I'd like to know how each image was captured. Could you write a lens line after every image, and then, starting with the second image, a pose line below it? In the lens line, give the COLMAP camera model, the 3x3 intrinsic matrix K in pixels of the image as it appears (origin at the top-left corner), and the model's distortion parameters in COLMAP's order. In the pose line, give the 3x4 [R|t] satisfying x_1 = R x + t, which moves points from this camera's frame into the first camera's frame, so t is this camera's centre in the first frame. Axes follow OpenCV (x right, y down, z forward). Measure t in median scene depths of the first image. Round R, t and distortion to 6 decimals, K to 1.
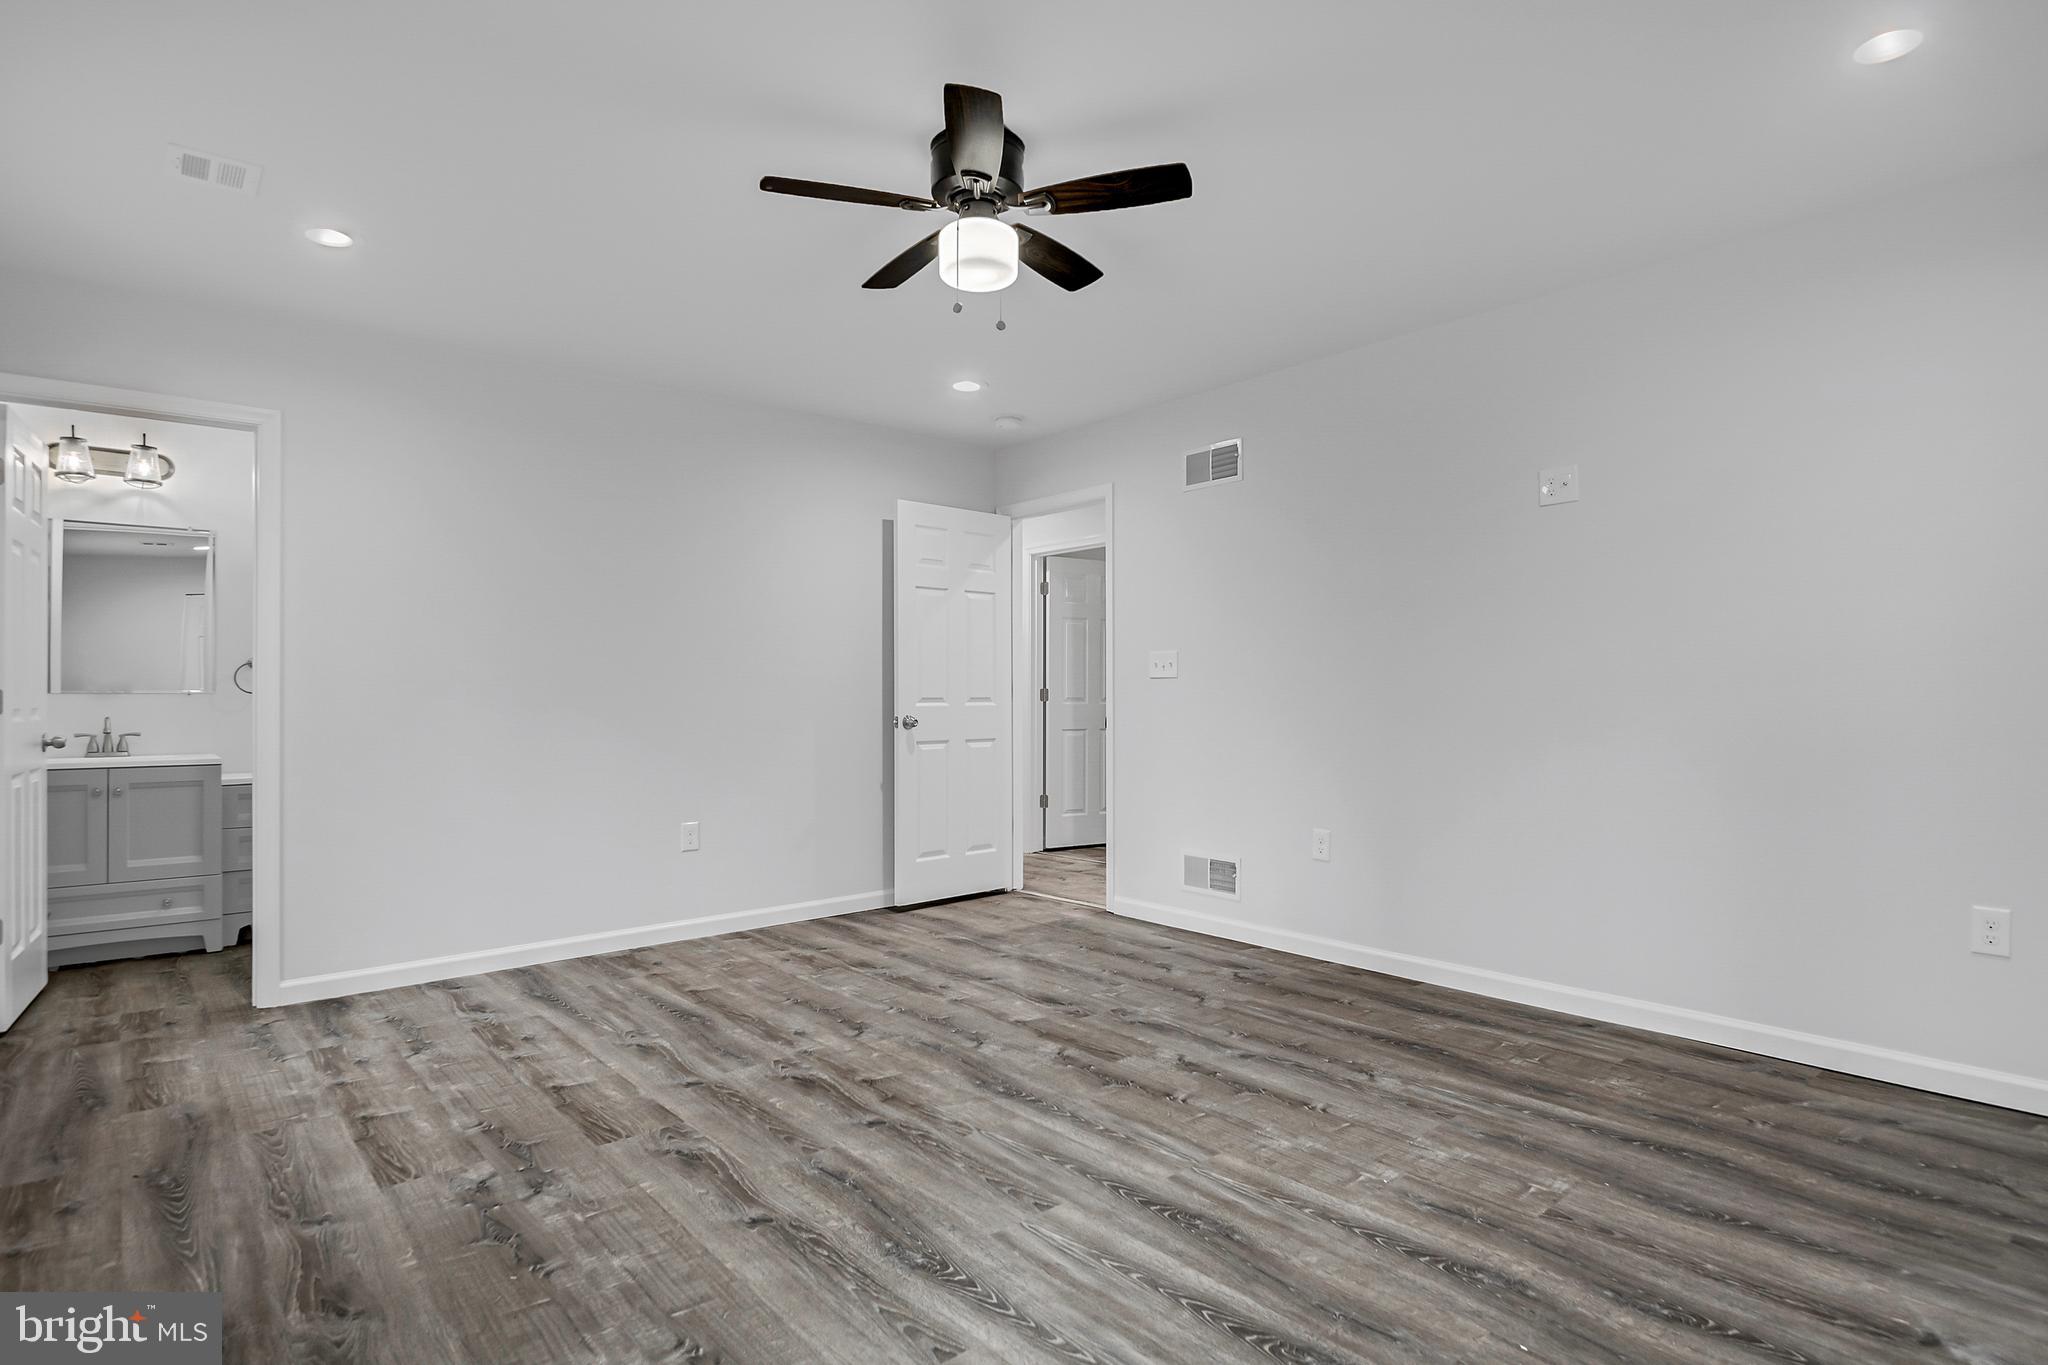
lens RADIAL K [[1039.0, 0, 1024.7], [0, 1039.0, 688.4], [0, 0, 1]] dist [-0.004166, -0.000573]
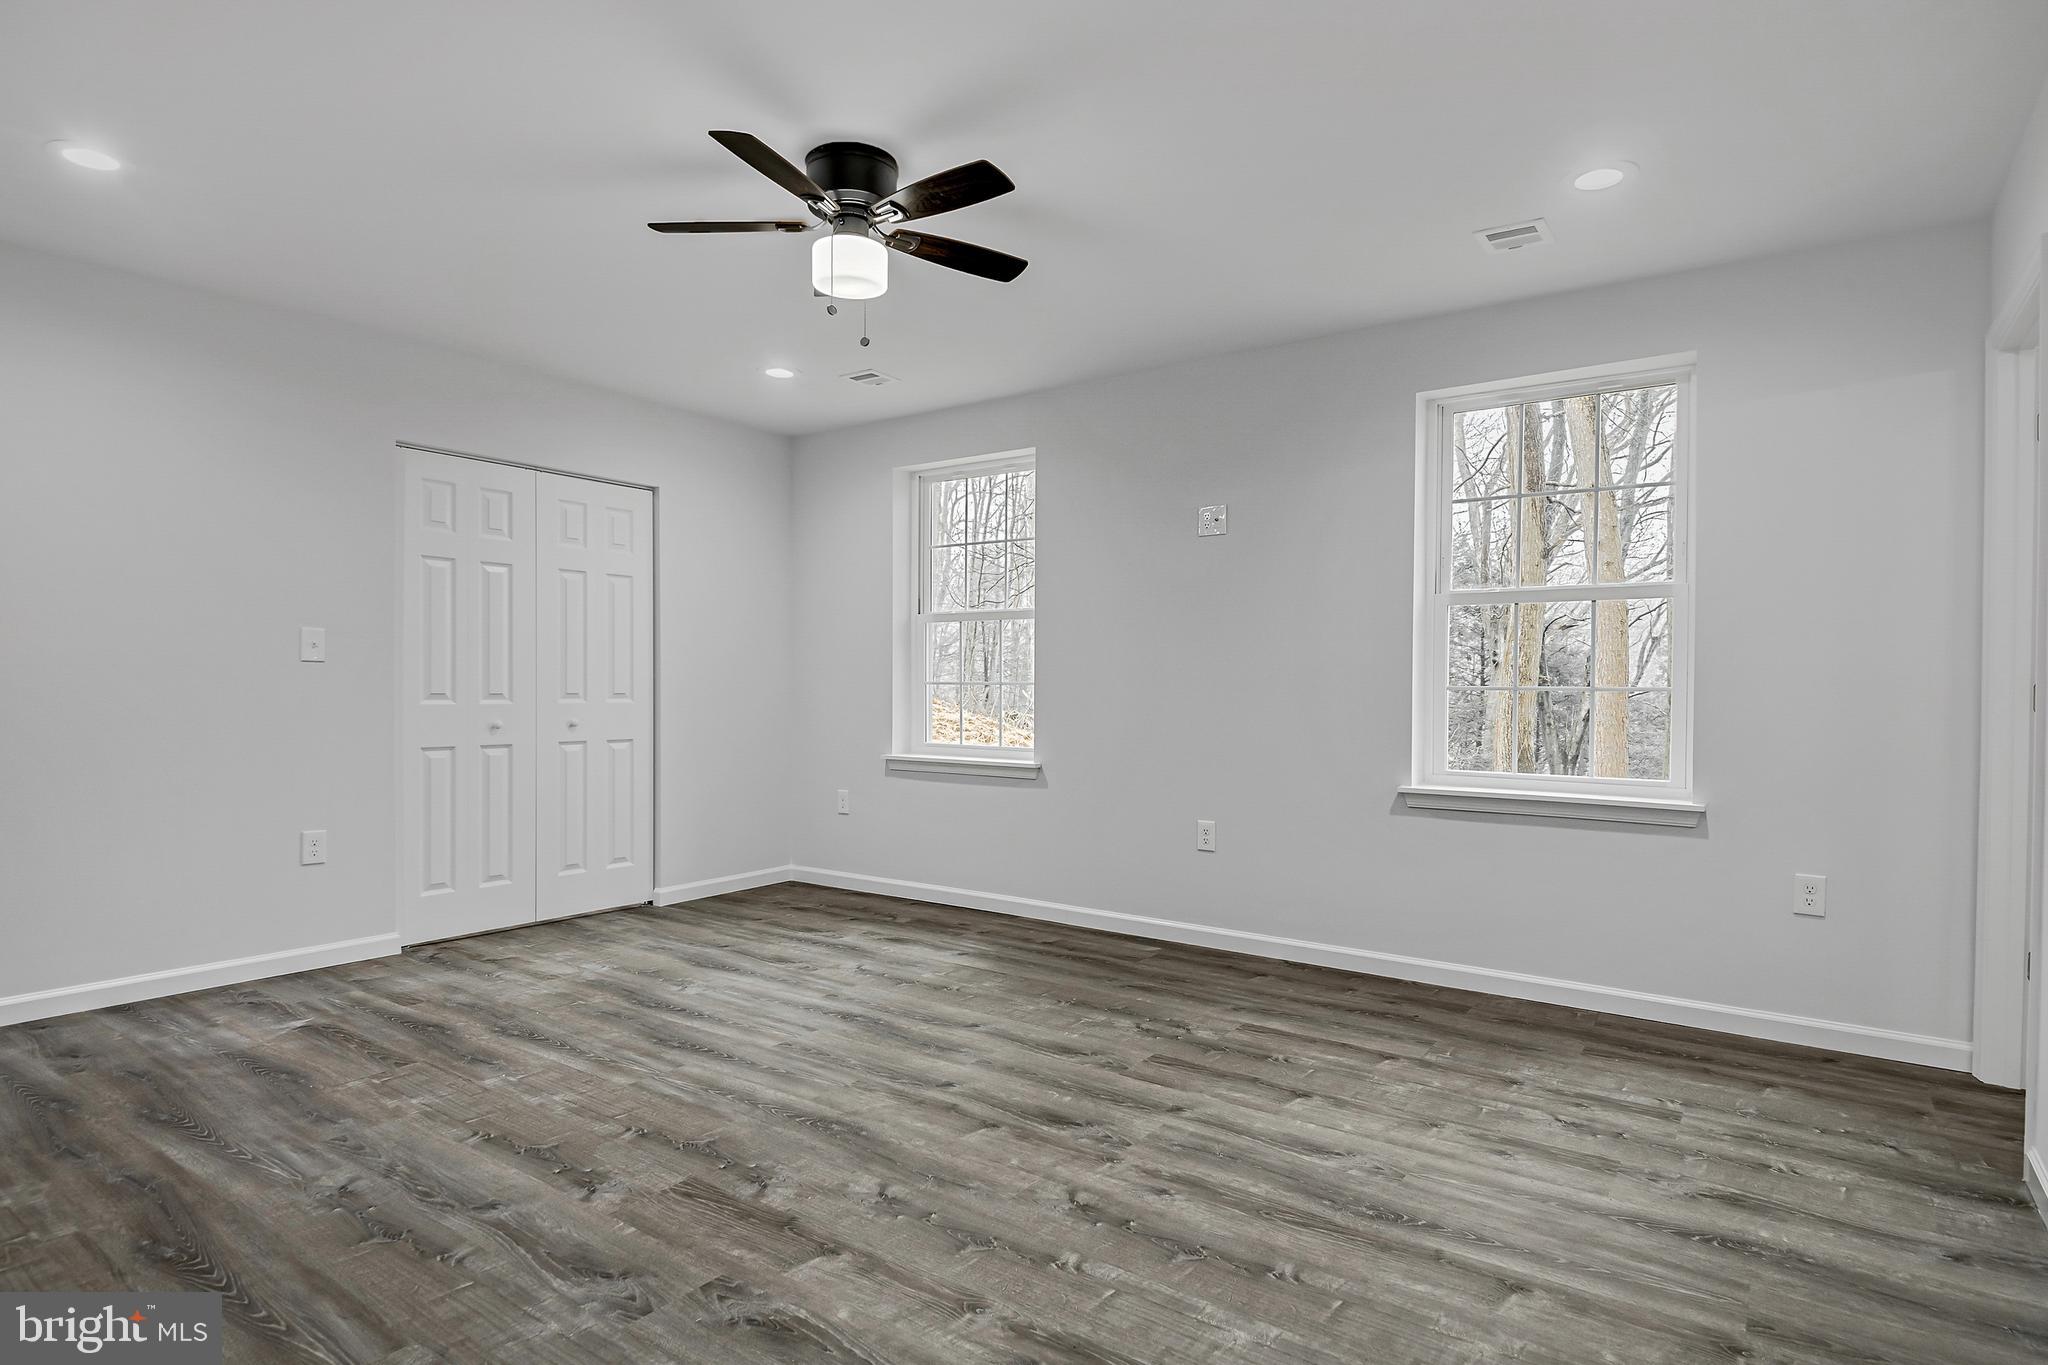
lens RADIAL K [[1076.2, 0, 1025.2], [0, 1076.2, 692.6], [0, 0, 1]] dist [-0.011407, -0.009646]
pose [[-0.970726, -0.004420, -0.240151, 0.041023], [-0.003709, 0.999987, -0.003410, 0.014426], [0.240163, -0.002419, -0.970730, 1.900025]]
